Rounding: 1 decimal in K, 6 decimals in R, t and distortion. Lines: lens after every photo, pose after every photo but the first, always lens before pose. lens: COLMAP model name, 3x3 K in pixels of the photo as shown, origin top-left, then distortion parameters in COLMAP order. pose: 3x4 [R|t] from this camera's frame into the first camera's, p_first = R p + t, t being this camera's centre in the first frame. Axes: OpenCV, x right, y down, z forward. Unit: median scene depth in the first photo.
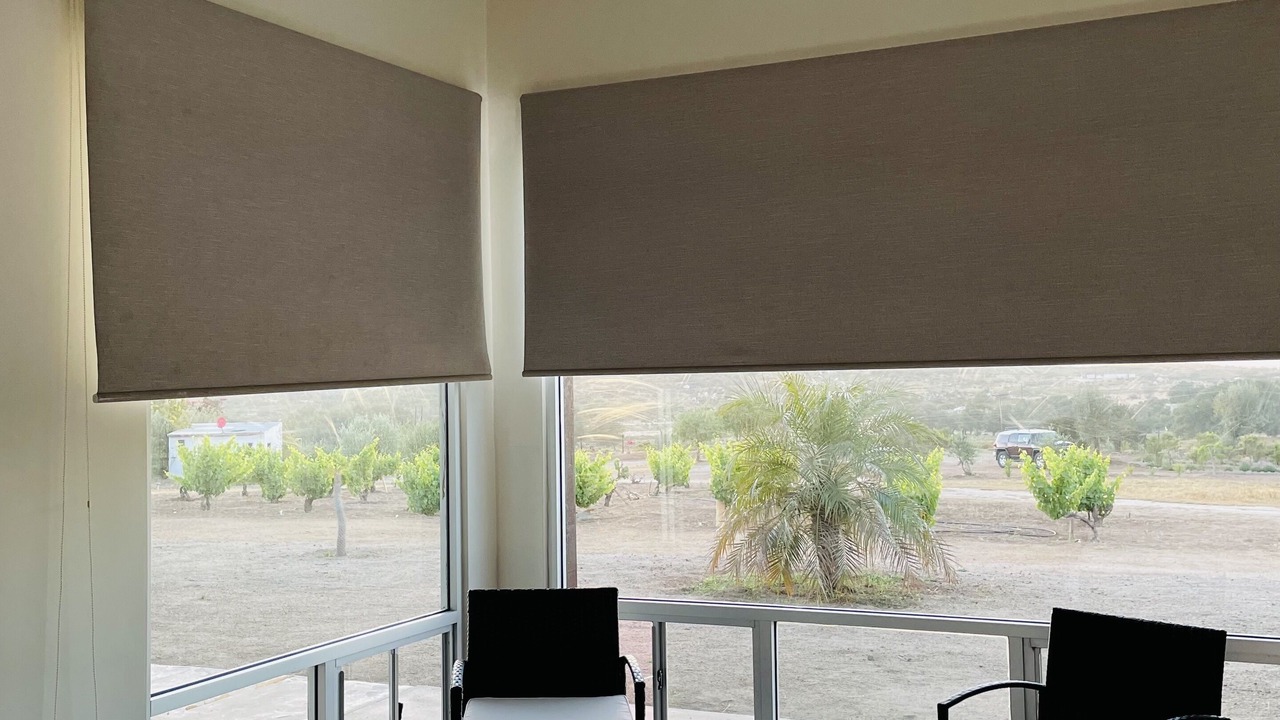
lens RADIAL K [[1293.9, 0, 640.0], [0, 1293.9, 360.0], [0, 0, 1]] dist [0.107942, -0.000443]
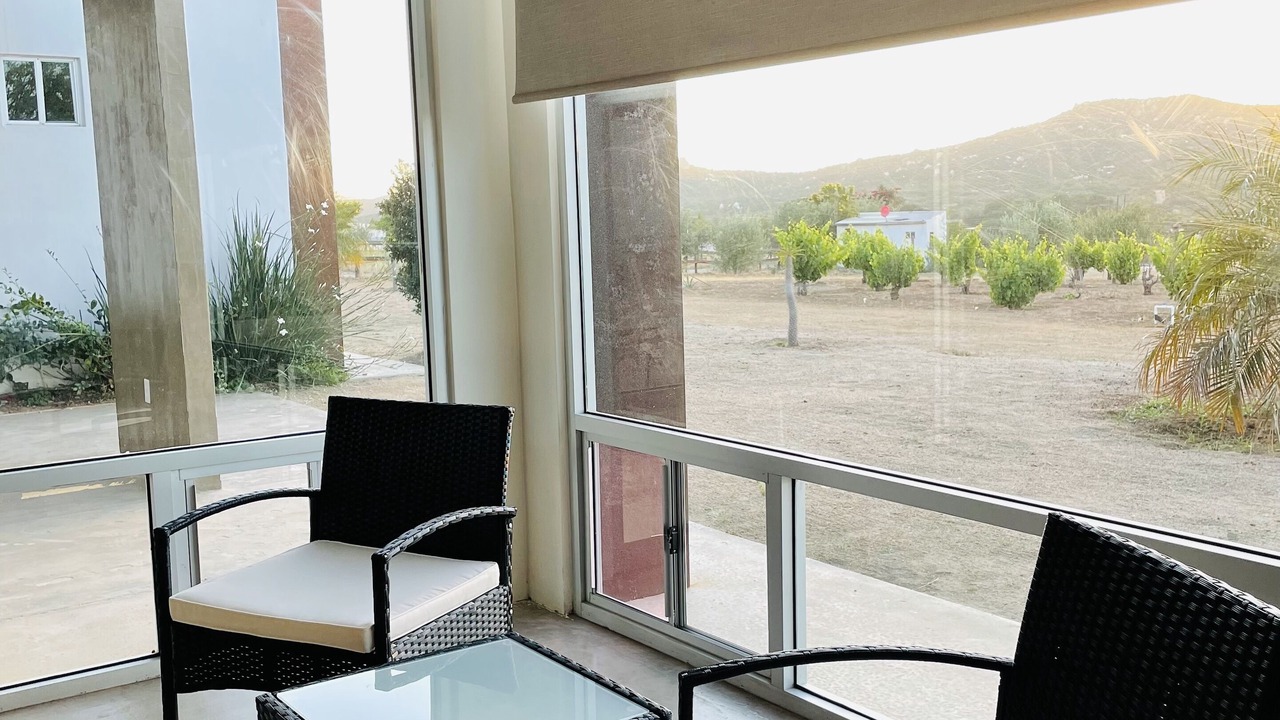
lens RADIAL K [[1293.9, 0, 640.0], [0, 1293.9, 360.0], [0, 0, 1]] dist [0.107942, -0.000443]
pose [[0.864463, 0.056574, -0.499502, 0.133964], [0.023427, 0.988034, 0.152449, 0.018217], [0.502149, -0.143489, 0.852794, 0.166215]]
